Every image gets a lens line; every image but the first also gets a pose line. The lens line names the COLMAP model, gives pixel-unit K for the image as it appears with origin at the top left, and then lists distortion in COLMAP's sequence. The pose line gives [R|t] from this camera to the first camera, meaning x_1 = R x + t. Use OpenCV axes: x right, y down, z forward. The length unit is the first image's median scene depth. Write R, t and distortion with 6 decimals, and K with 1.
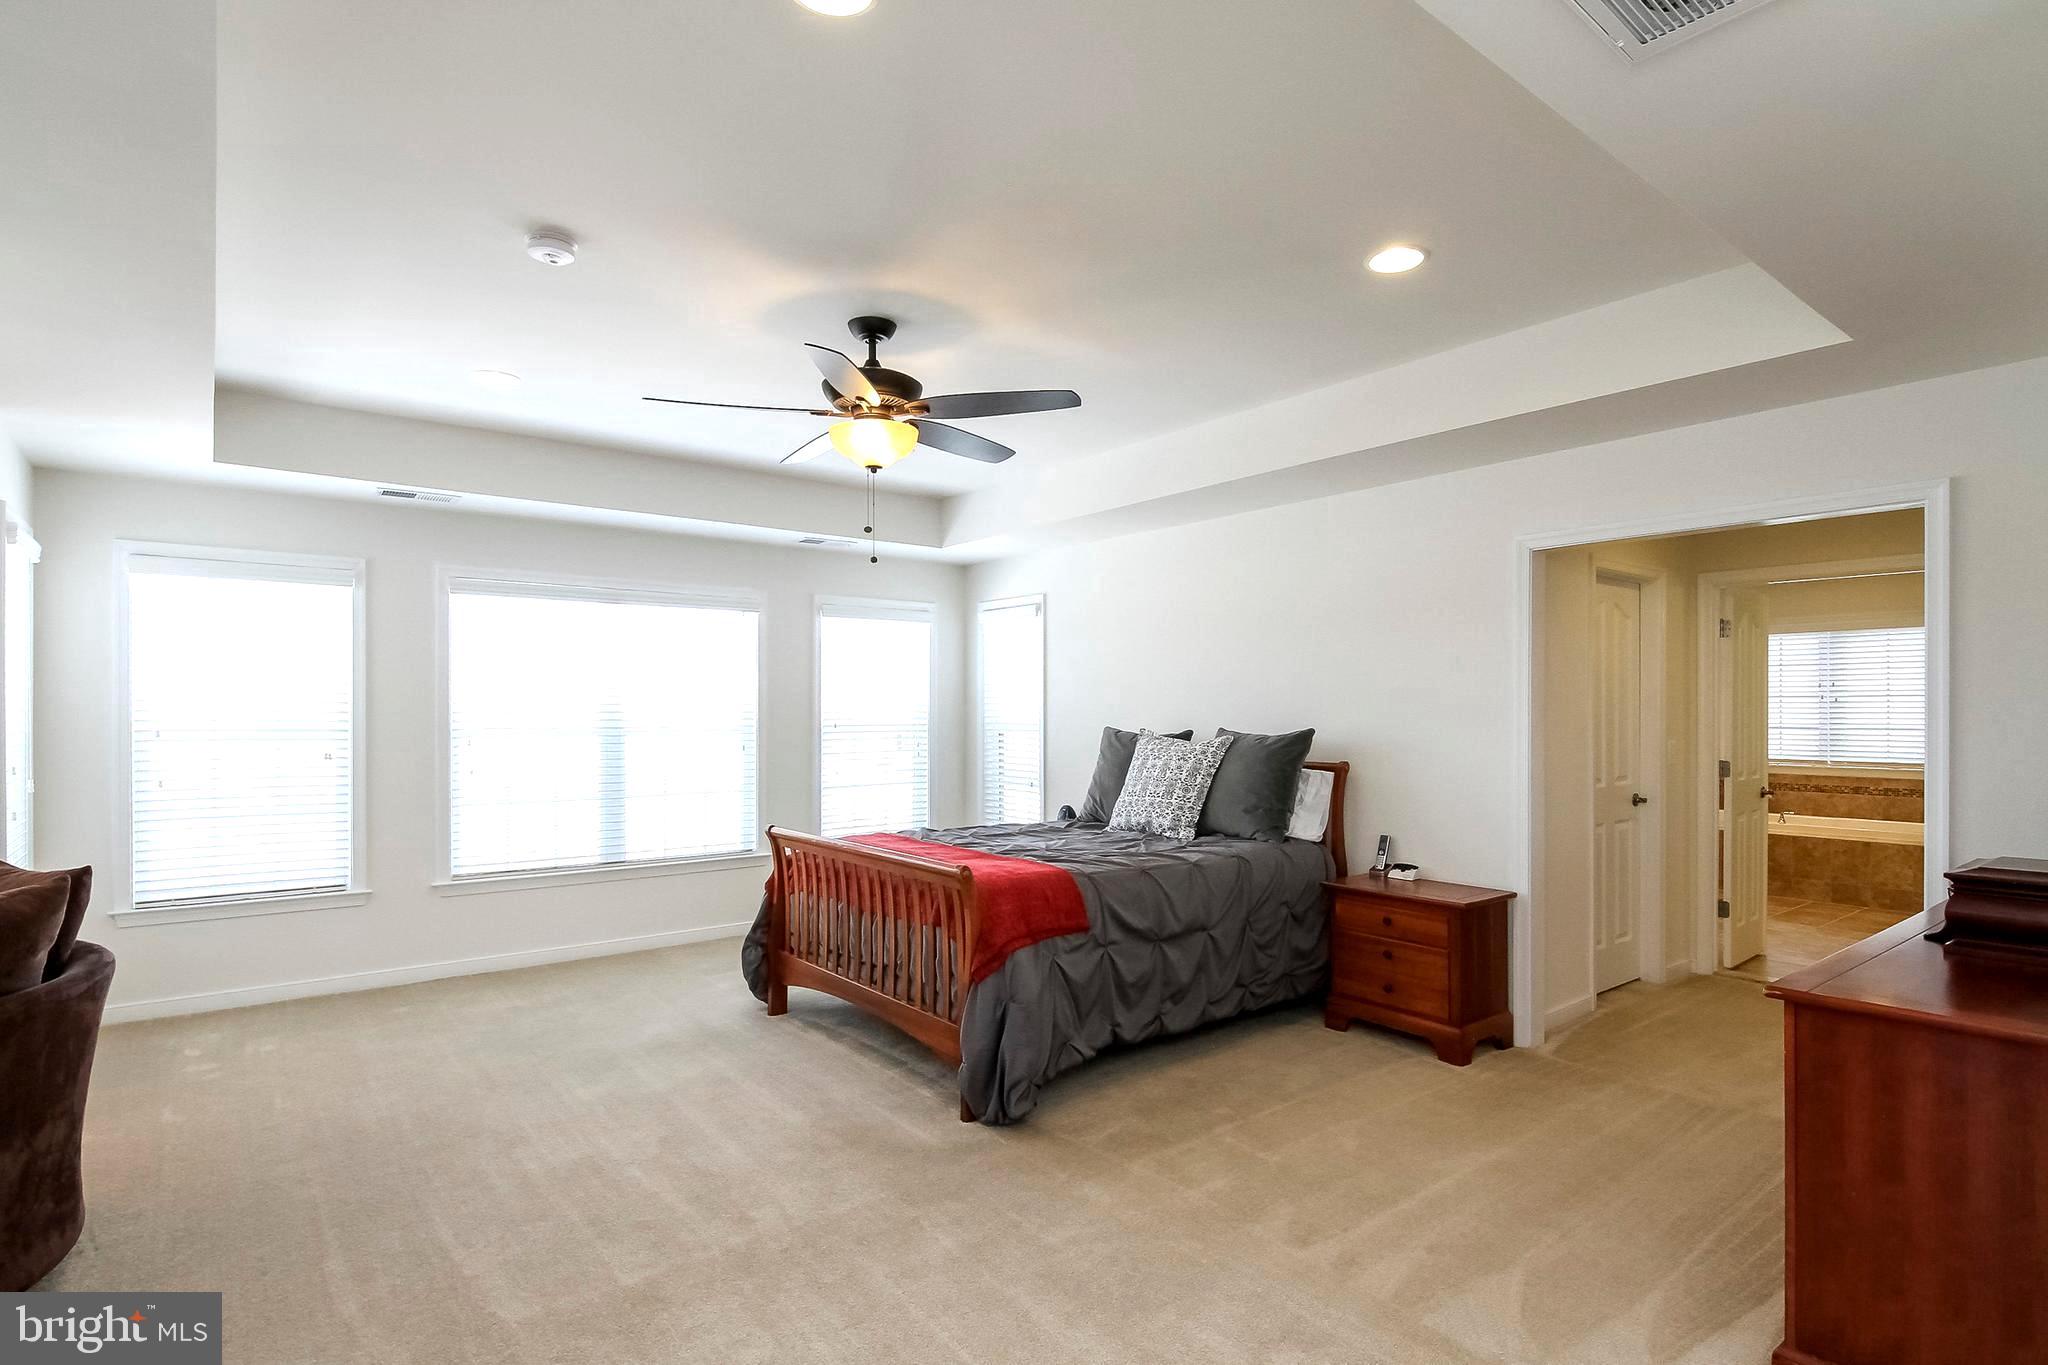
lens RADIAL K [[1036.9, 0, 1027.7], [0, 1036.9, 691.0], [0, 0, 1]] dist [-0.003777, -0.002439]
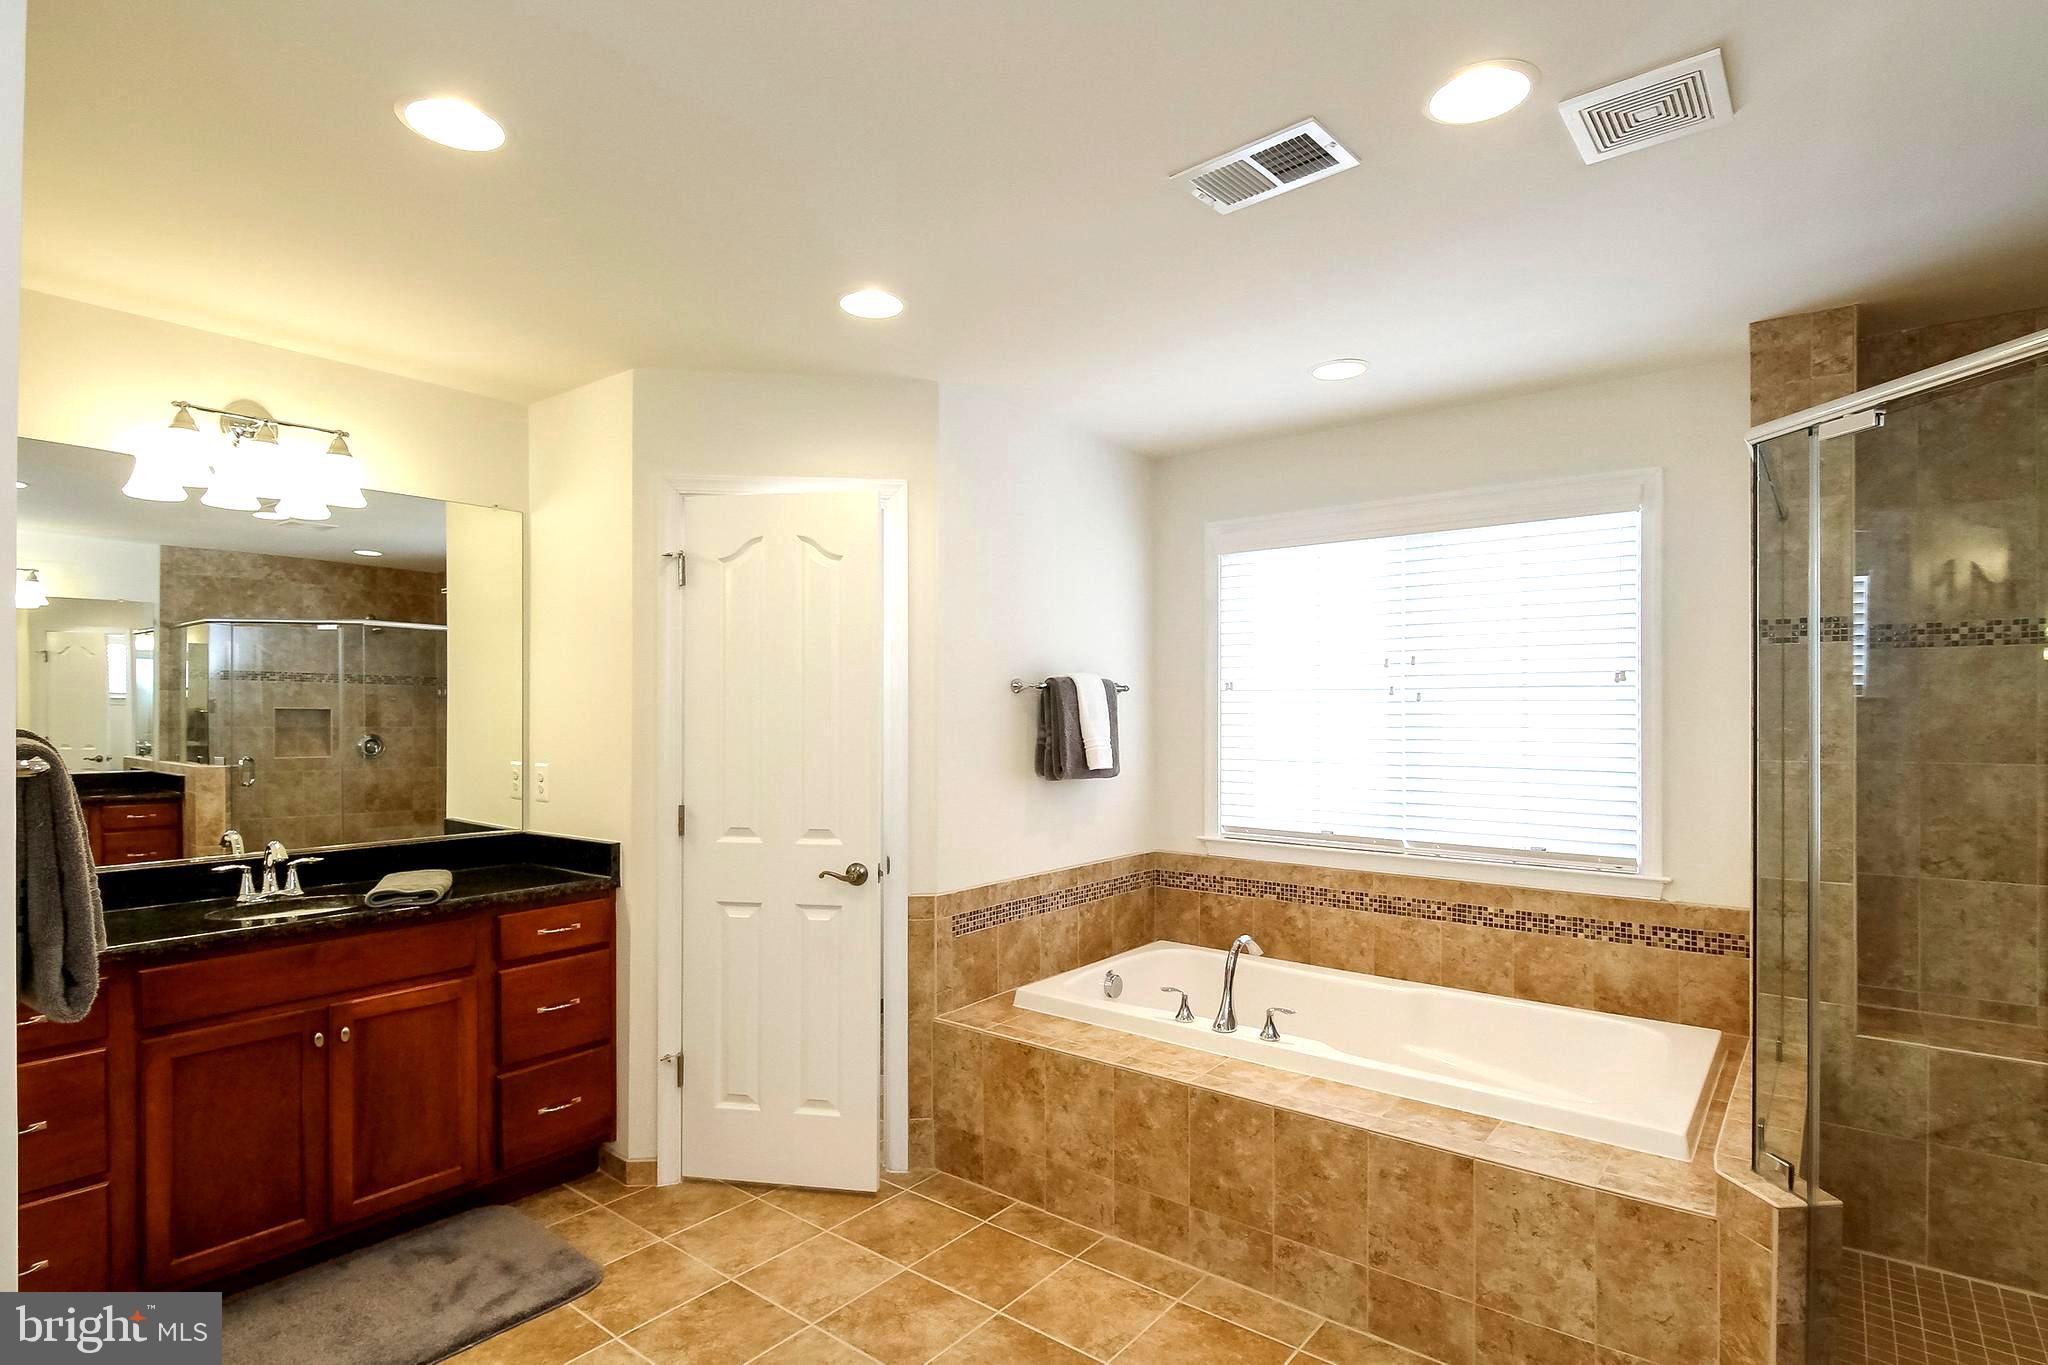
lens RADIAL K [[1036.9, 0, 1026.4], [0, 1036.9, 688.5], [0, 0, 1]] dist [-0.003777, -0.002439]
pose [[0.971152, -0.000936, 0.238459, 0.544181], [0.001856, 0.999992, -0.003637, 0.006983], [-0.238453, 0.003974, 0.971146, 0.649528]]
